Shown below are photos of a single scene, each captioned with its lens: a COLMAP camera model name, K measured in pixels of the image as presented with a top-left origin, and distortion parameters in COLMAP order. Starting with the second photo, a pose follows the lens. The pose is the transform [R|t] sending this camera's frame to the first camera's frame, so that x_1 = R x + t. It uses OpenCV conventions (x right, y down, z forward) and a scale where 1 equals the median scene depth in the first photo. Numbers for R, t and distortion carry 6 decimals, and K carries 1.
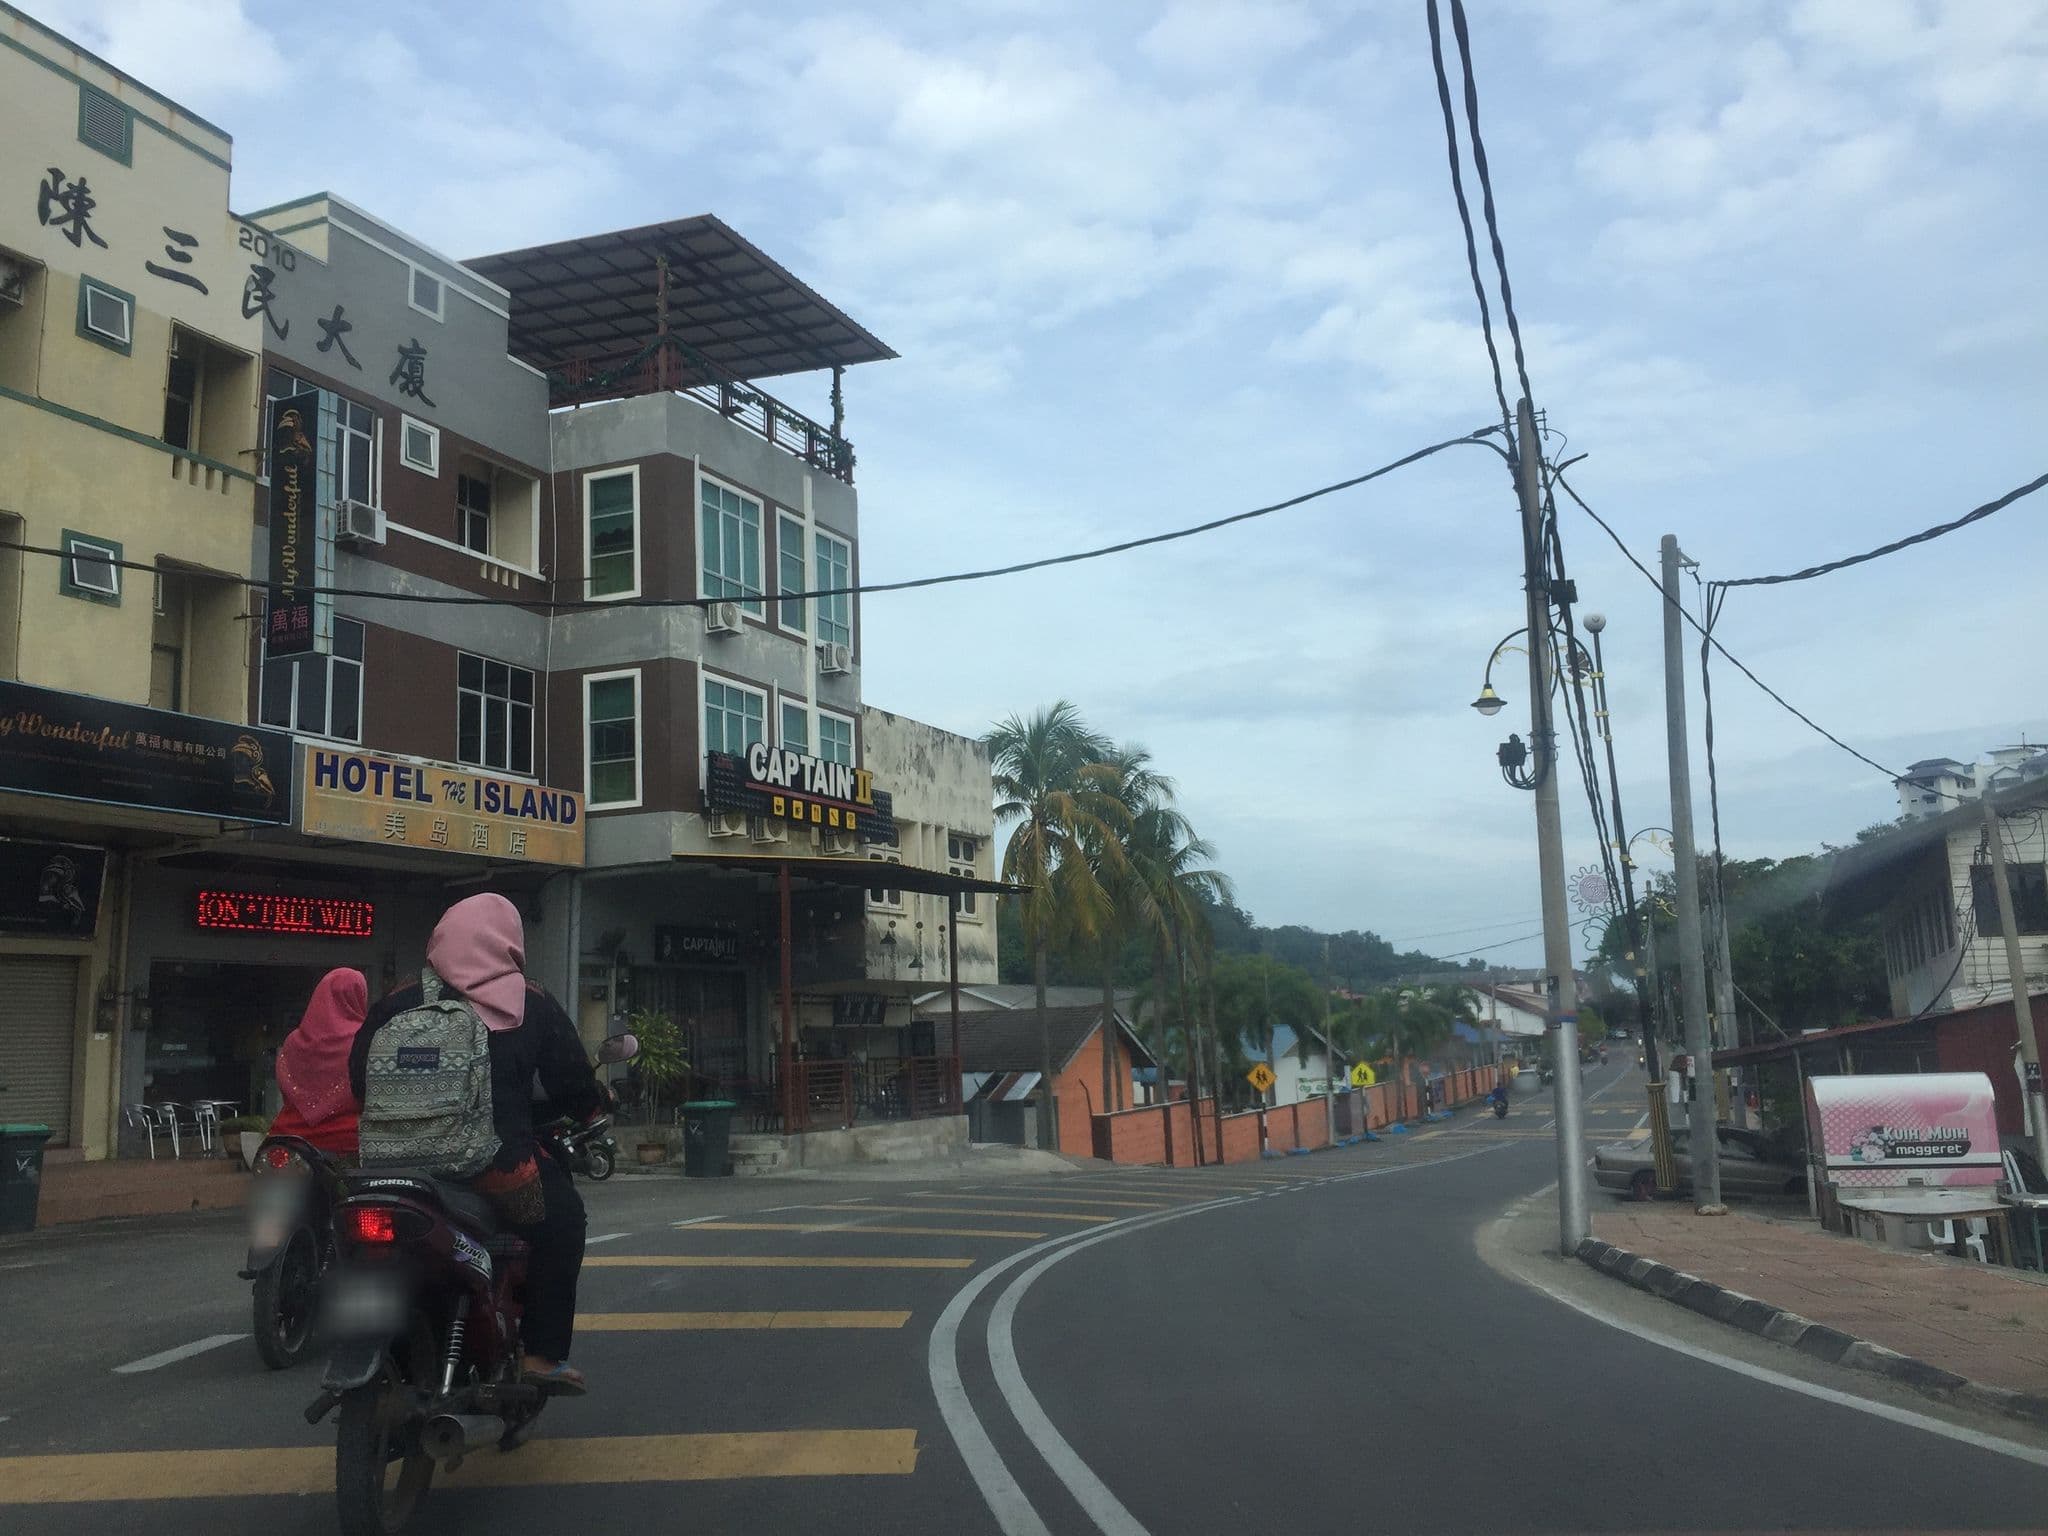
lens RADIAL K [[1632.9, 0, 992.5], [0, 1632.9, 768.0], [0, 0, 1]] dist [0.044941, -0.037004]
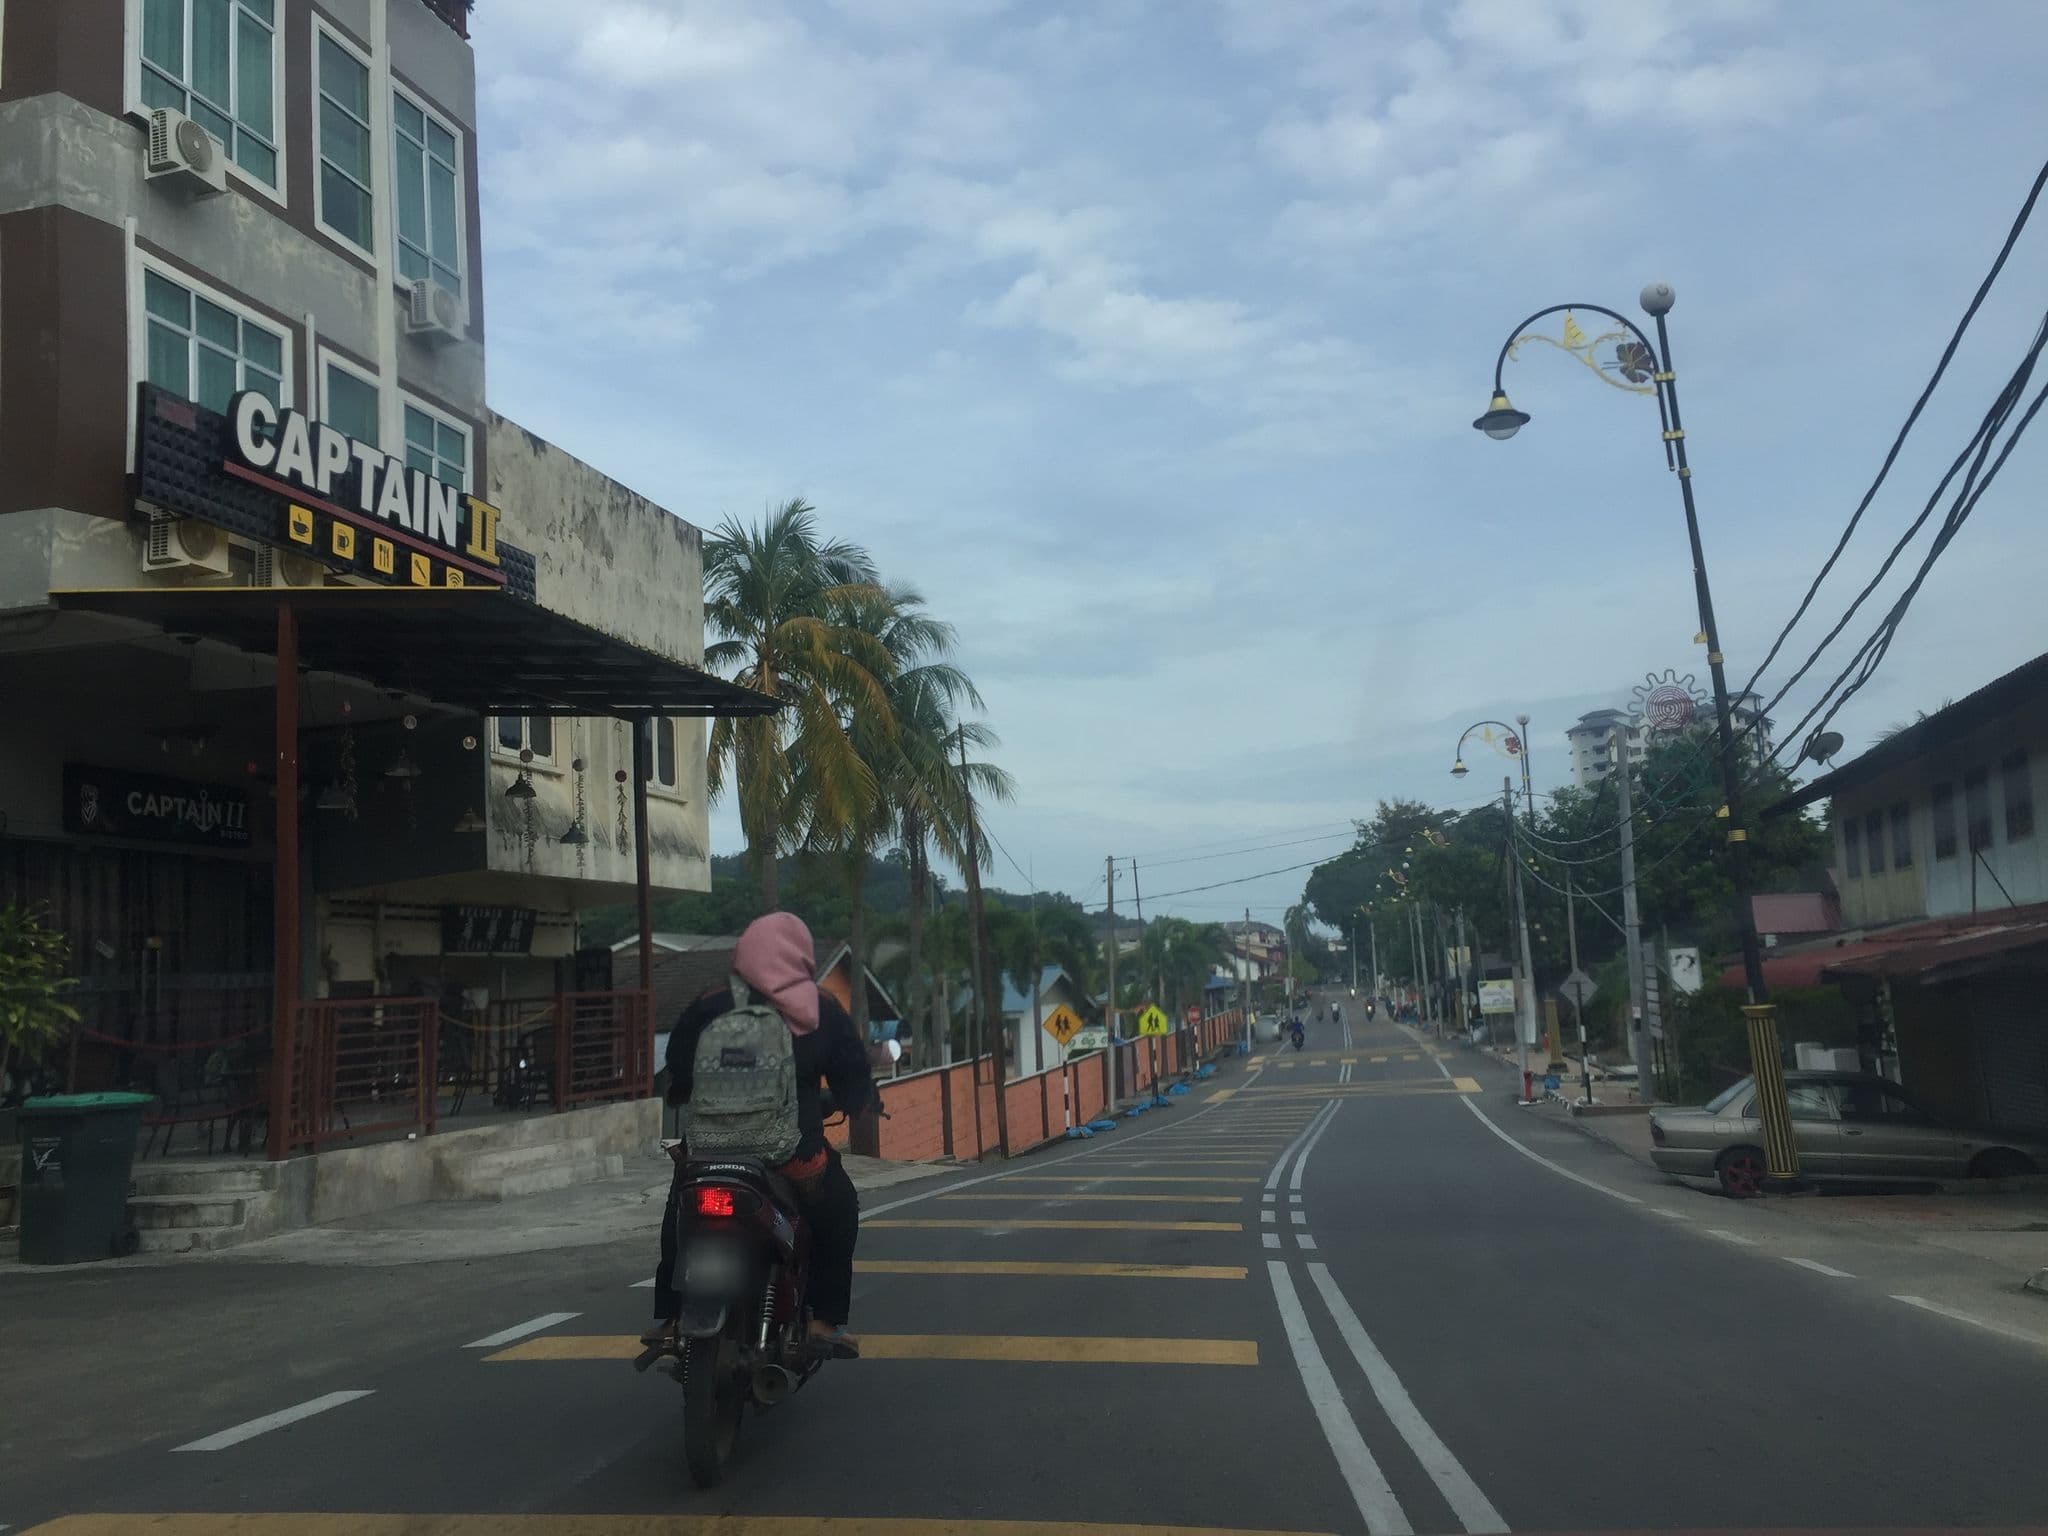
lens RADIAL K [[1632.9, 0, 992.5], [0, 1632.9, 768.0], [0, 0, 1]] dist [0.044941, -0.037004]
pose [[0.982515, -0.001167, 0.186179, -0.010058], [-0.002653, 0.999791, 0.020268, 0.078862], [-0.186164, -0.020407, 0.982307, 0.383220]]
